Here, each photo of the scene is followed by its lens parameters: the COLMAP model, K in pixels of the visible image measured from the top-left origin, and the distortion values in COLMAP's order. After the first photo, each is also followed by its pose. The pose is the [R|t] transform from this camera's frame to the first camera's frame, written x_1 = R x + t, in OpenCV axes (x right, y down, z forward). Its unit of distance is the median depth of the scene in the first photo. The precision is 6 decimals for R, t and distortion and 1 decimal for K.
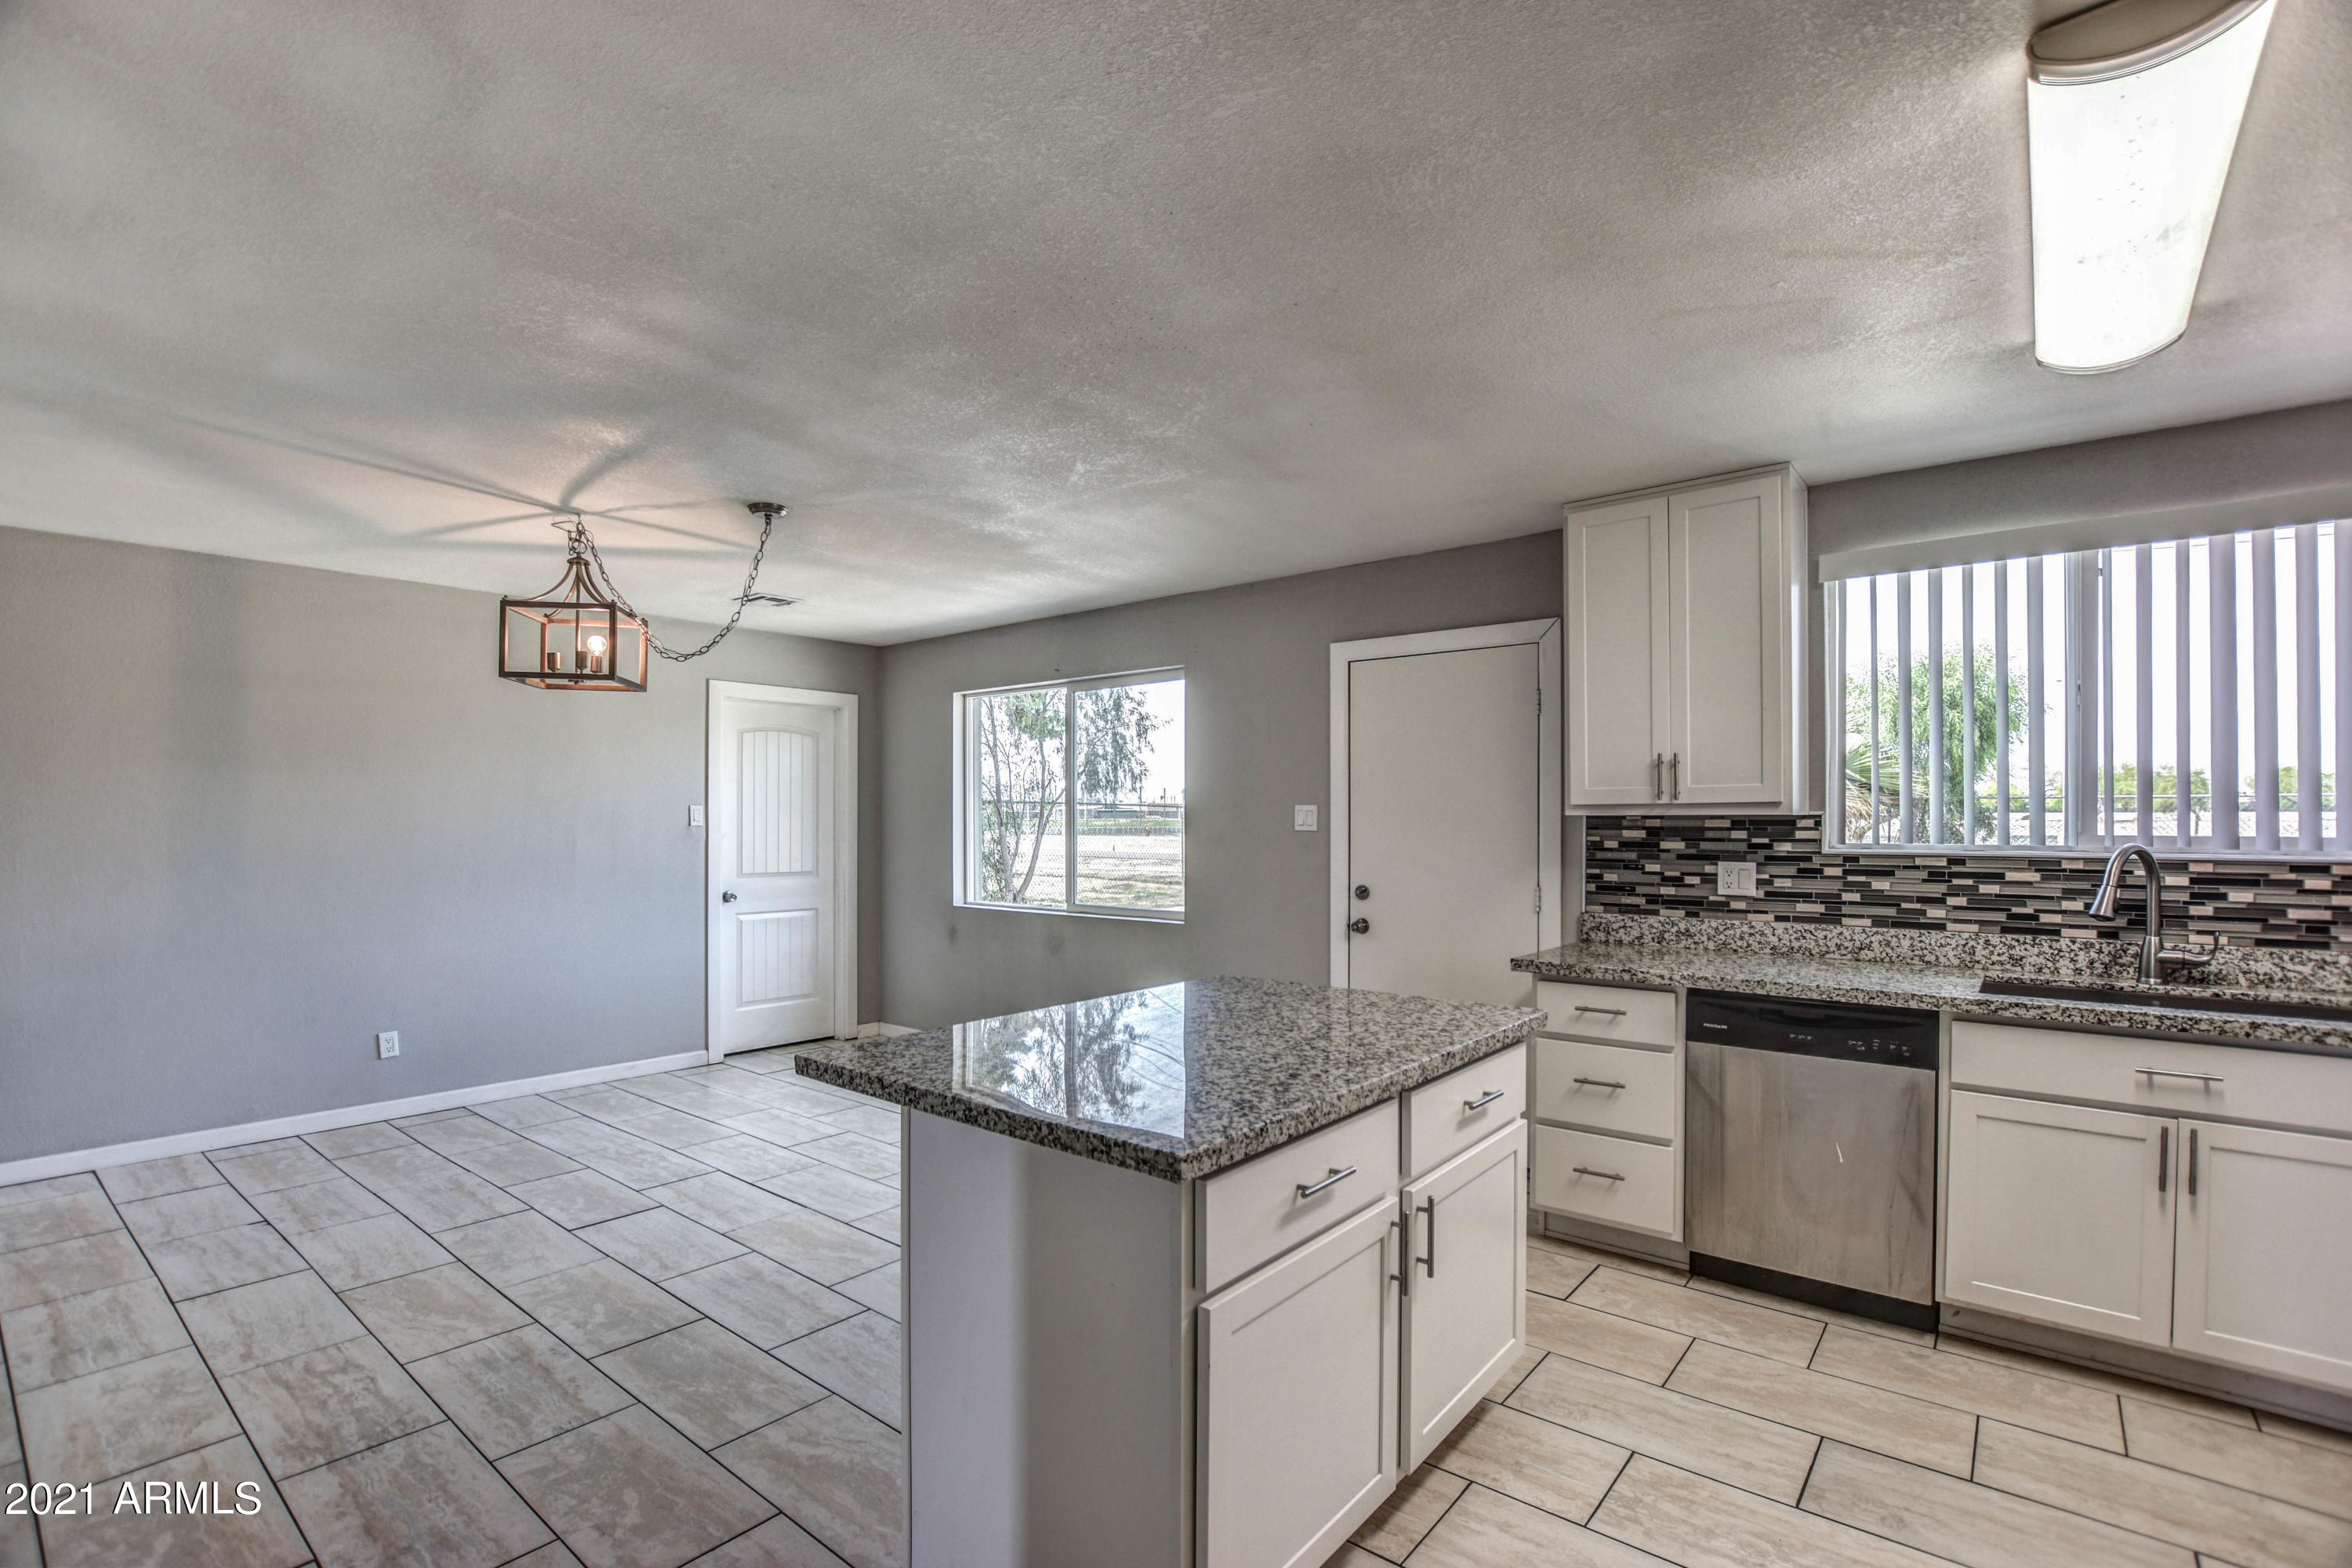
lens RADIAL K [[1069.2, 0, 1201.9], [0, 1069.2, 812.5], [0, 0, 1]] dist [-0.031134, 0.003346]
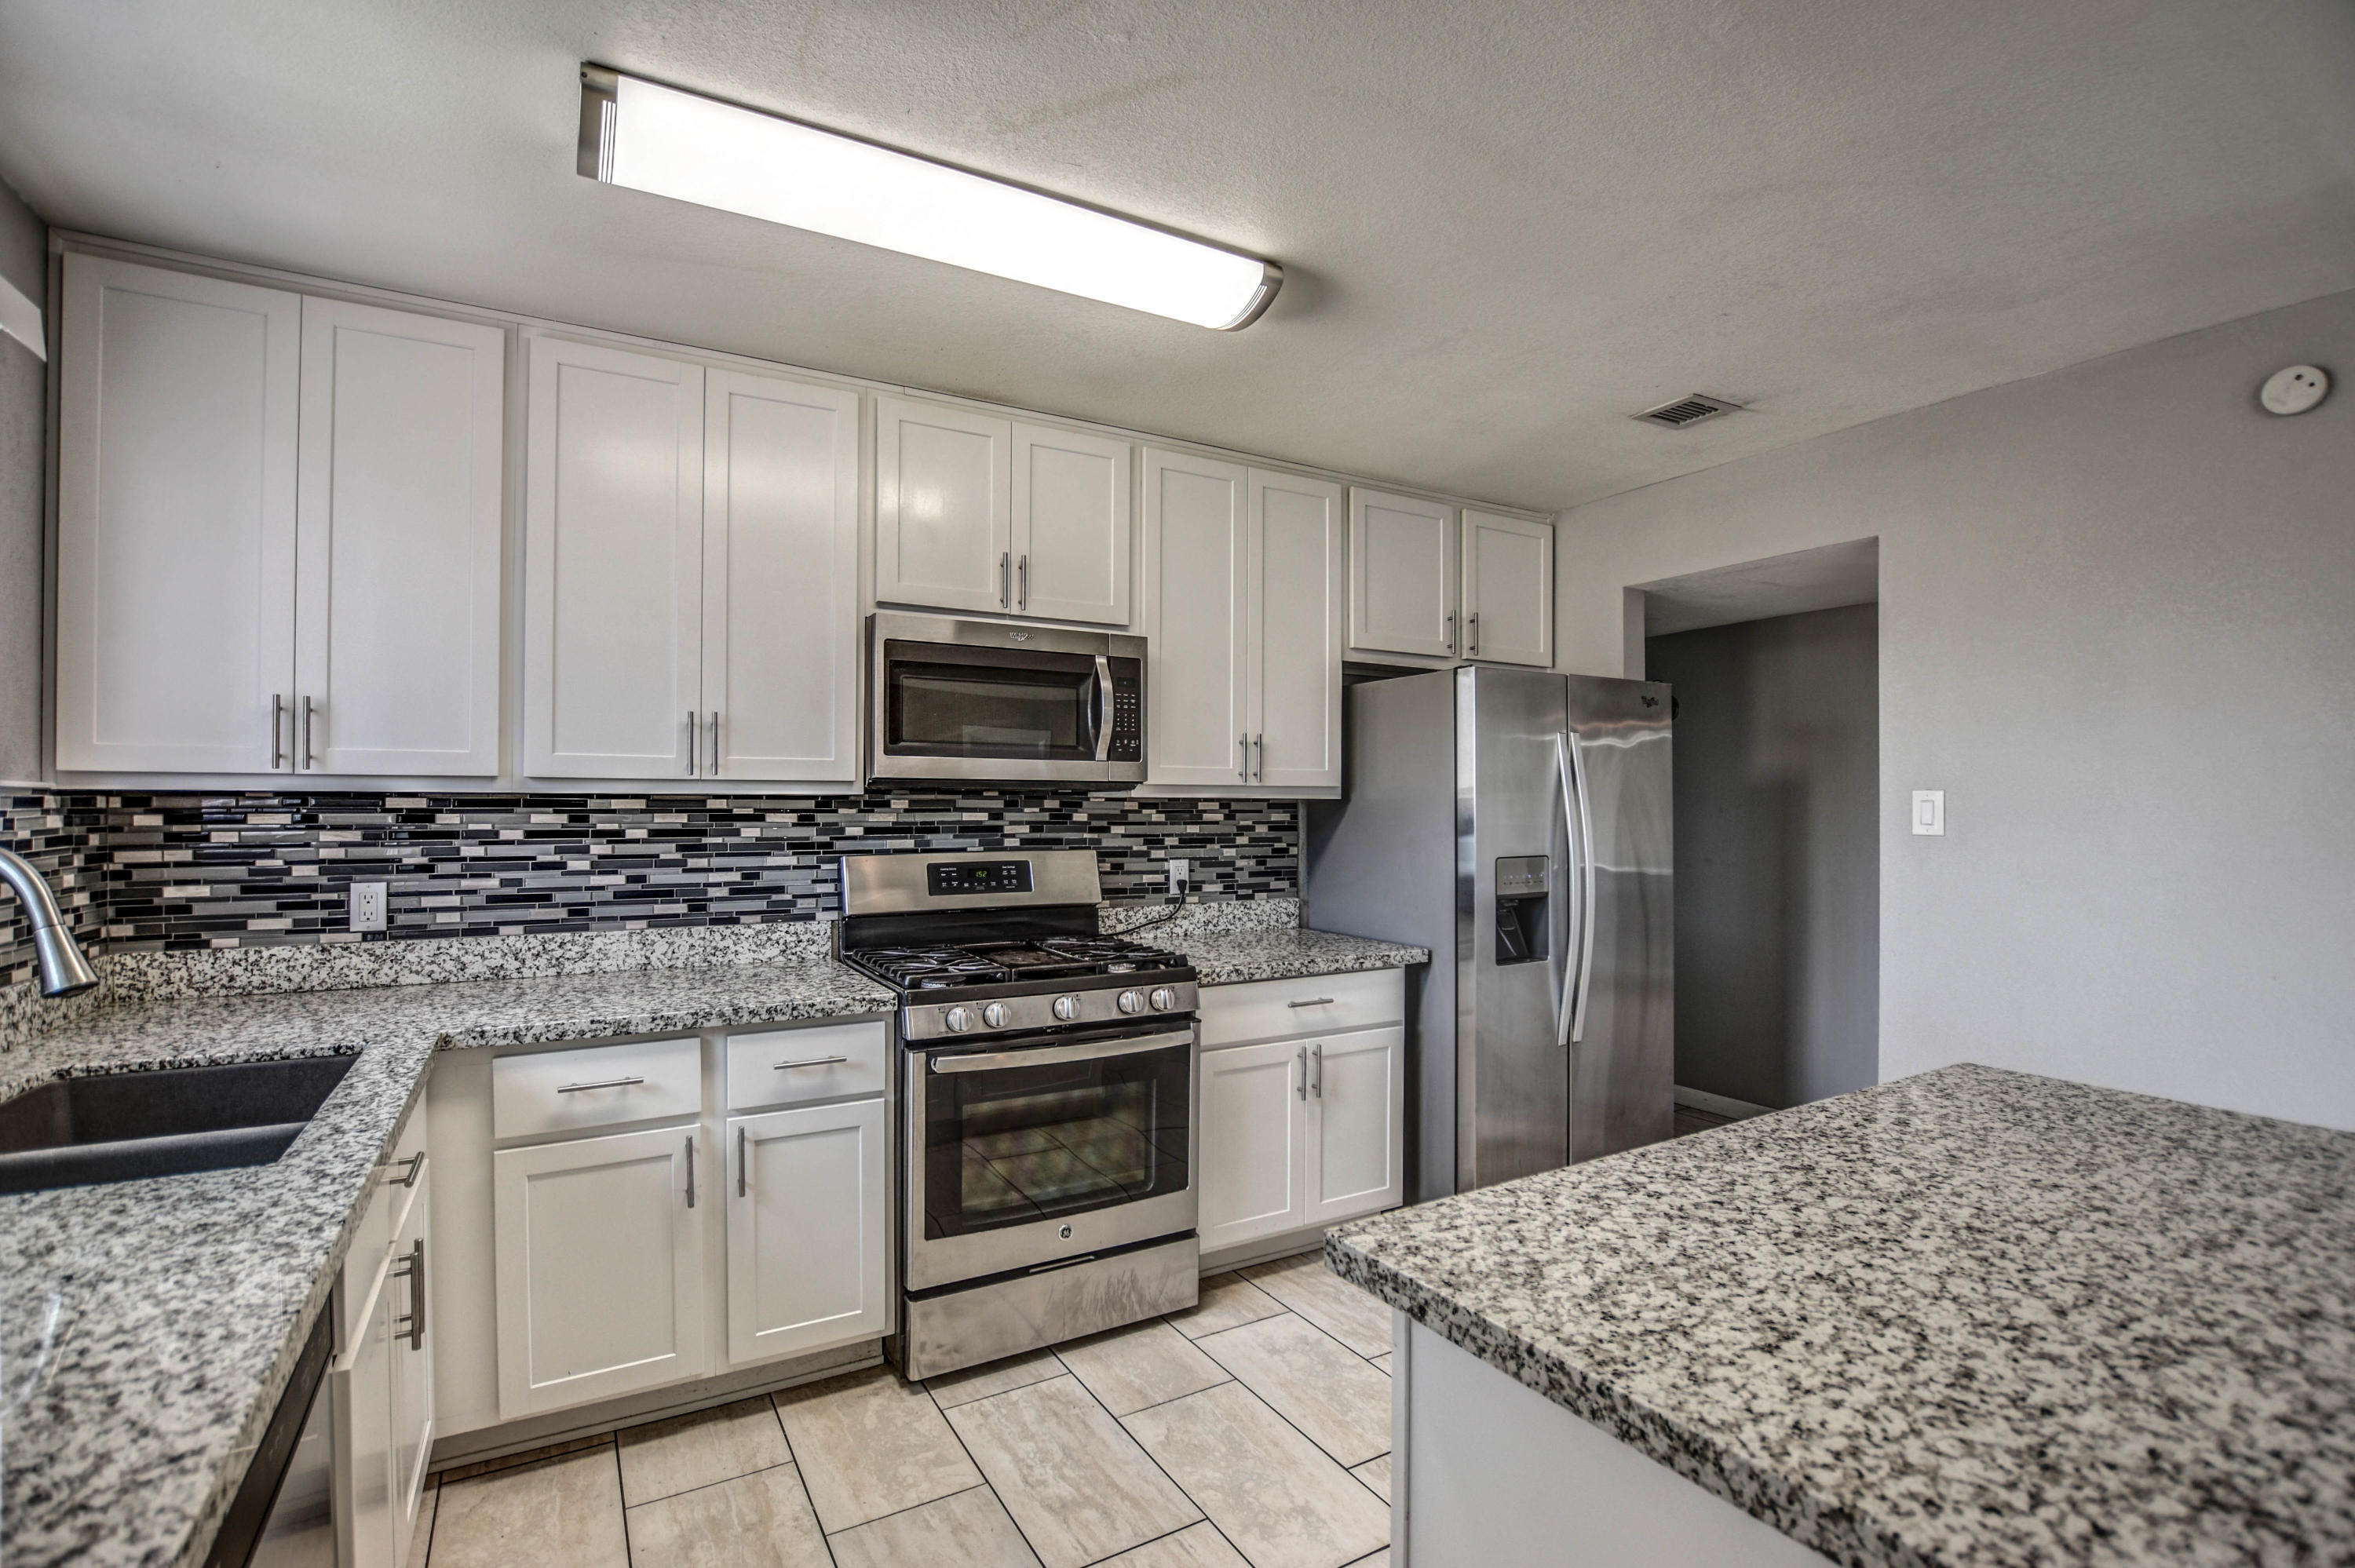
lens RADIAL K [[1070.4, 0, 1194.4], [0, 1070.4, 802.1], [0, 0, 1]] dist [-0.031134, 0.003346]
pose [[-0.932996, -0.000715, 0.359885, 0.172216], [-0.003758, 0.999963, -0.007758, 0.012364], [-0.359867, -0.008591, -0.932964, 1.126102]]
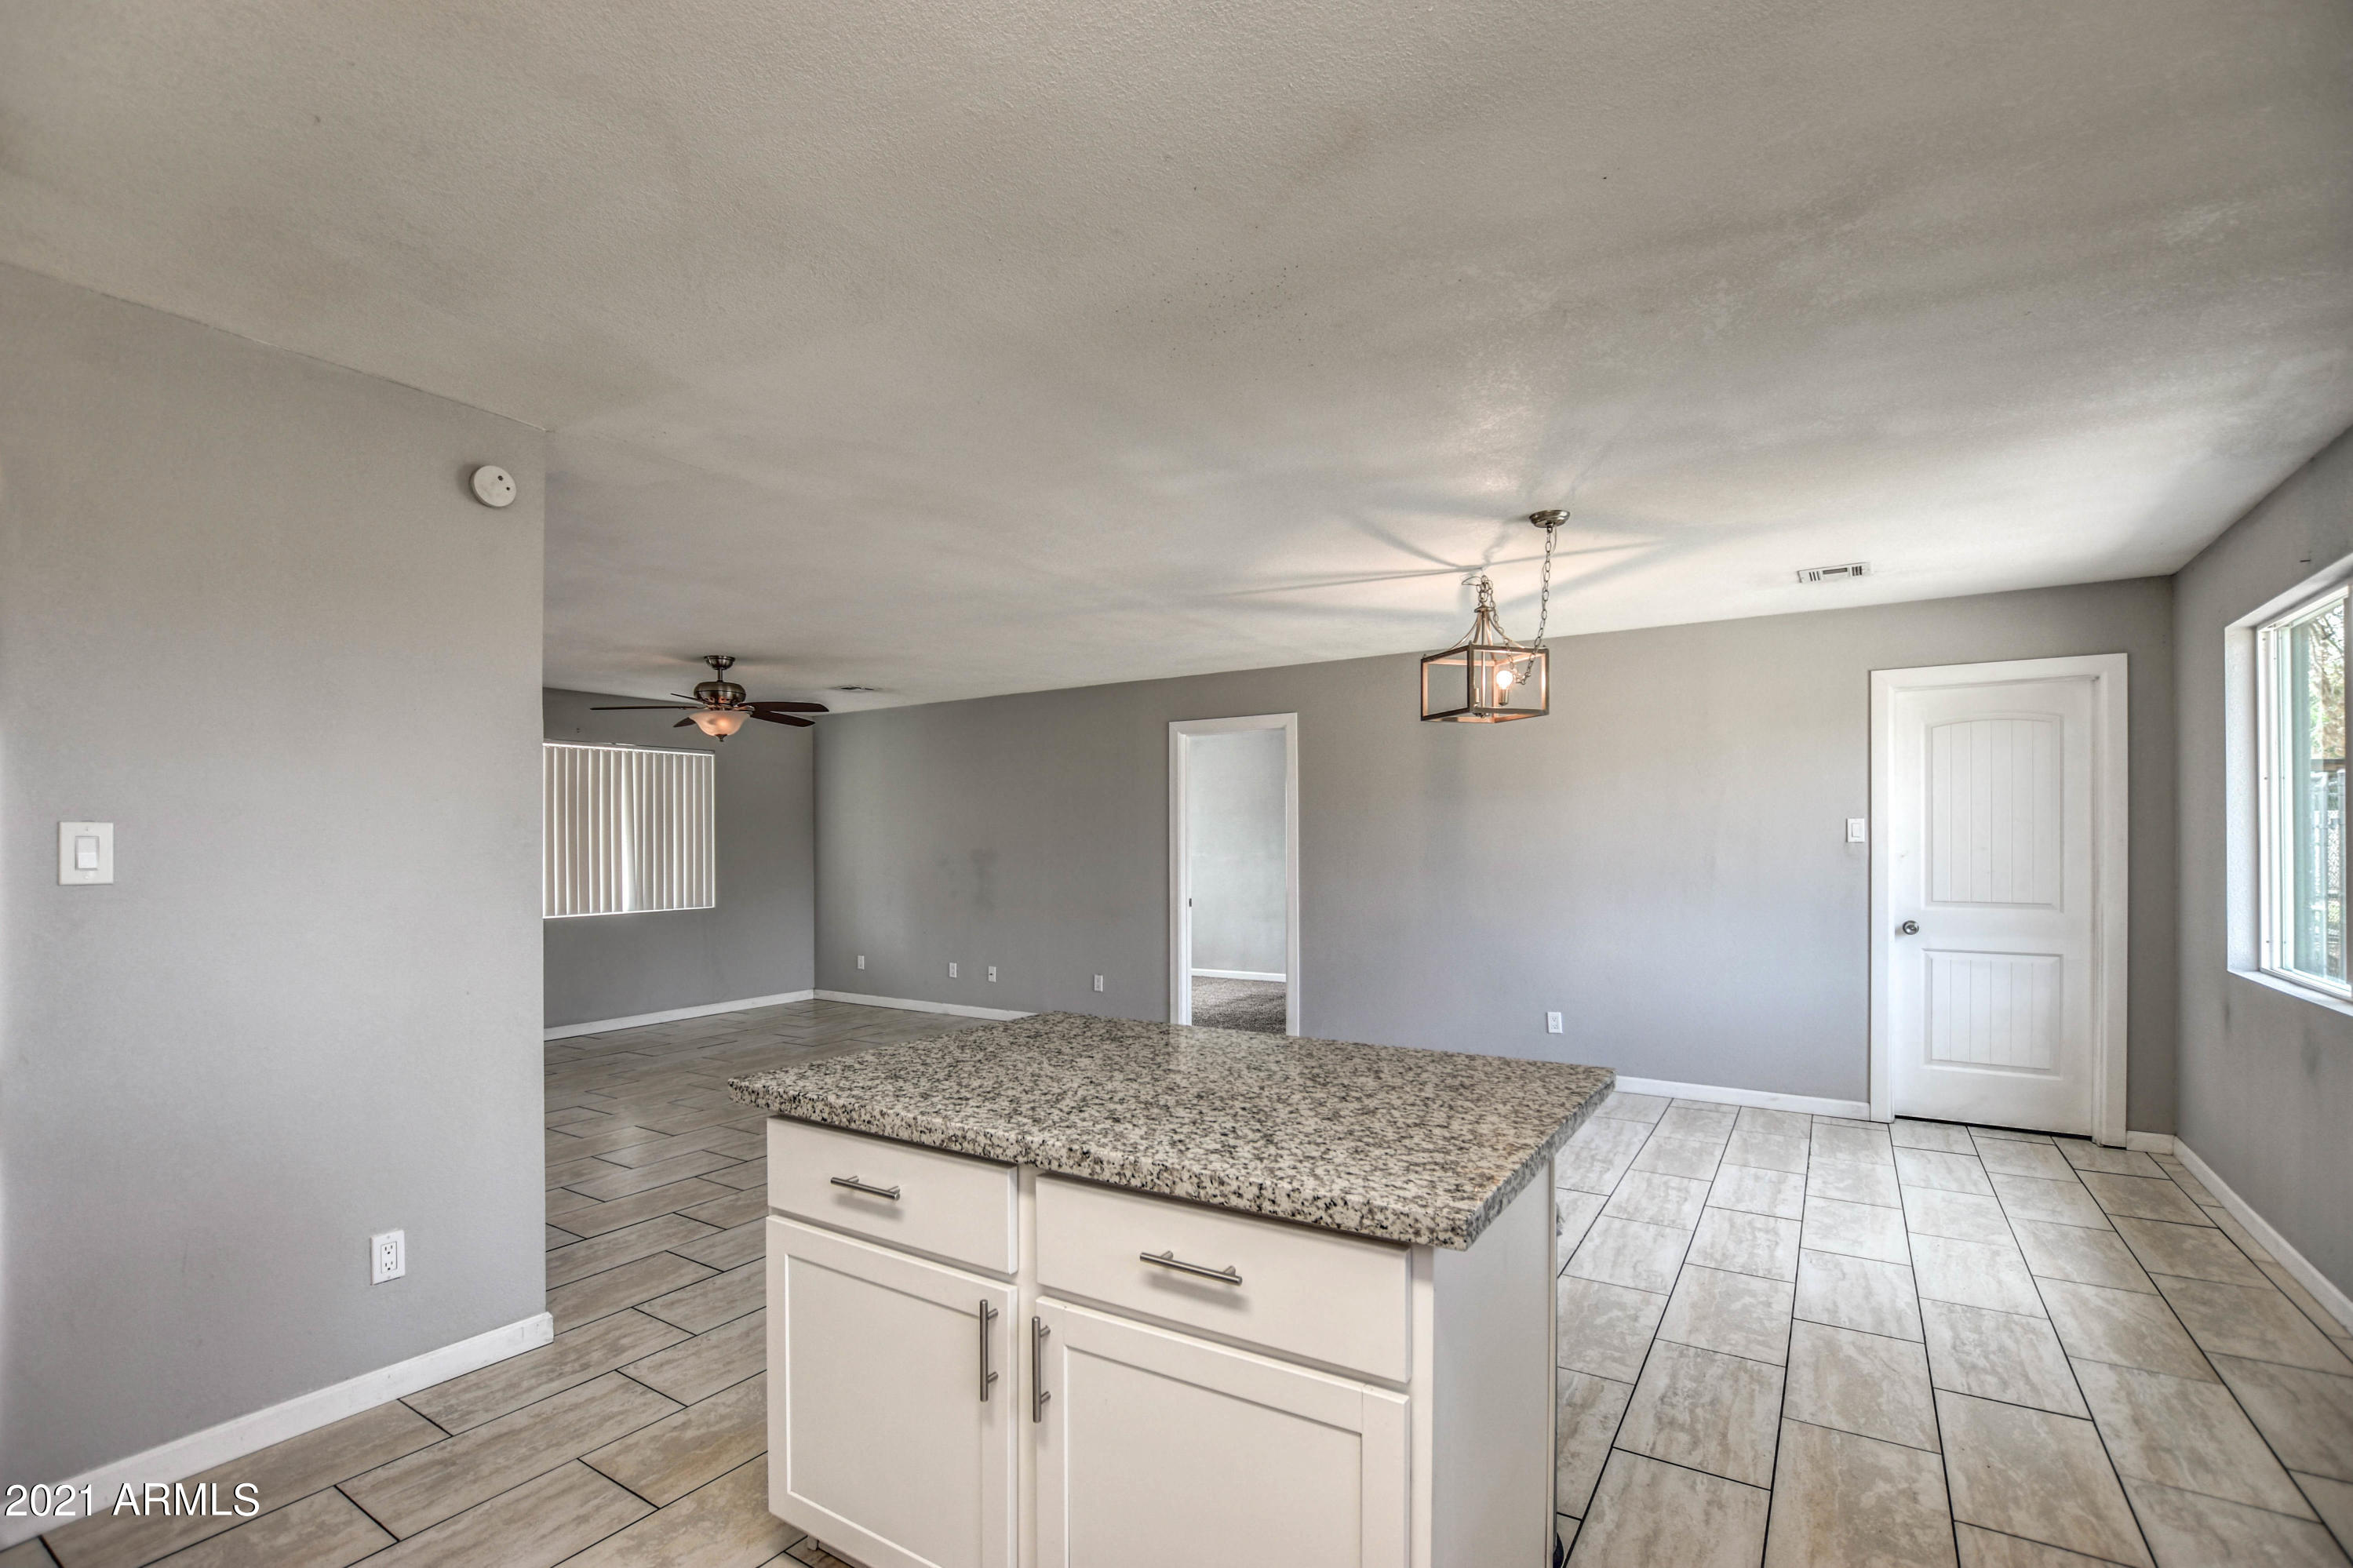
lens RADIAL K [[1069.5, 0, 1142.2], [0, 1069.5, 813.0], [0, 0, 1]] dist [-0.031134, 0.003346]
pose [[0.068714, -0.025752, -0.997304, 0.630759], [0.010284, 0.999632, -0.025104, 0.008710], [0.997583, -0.008531, 0.068954, 0.652440]]
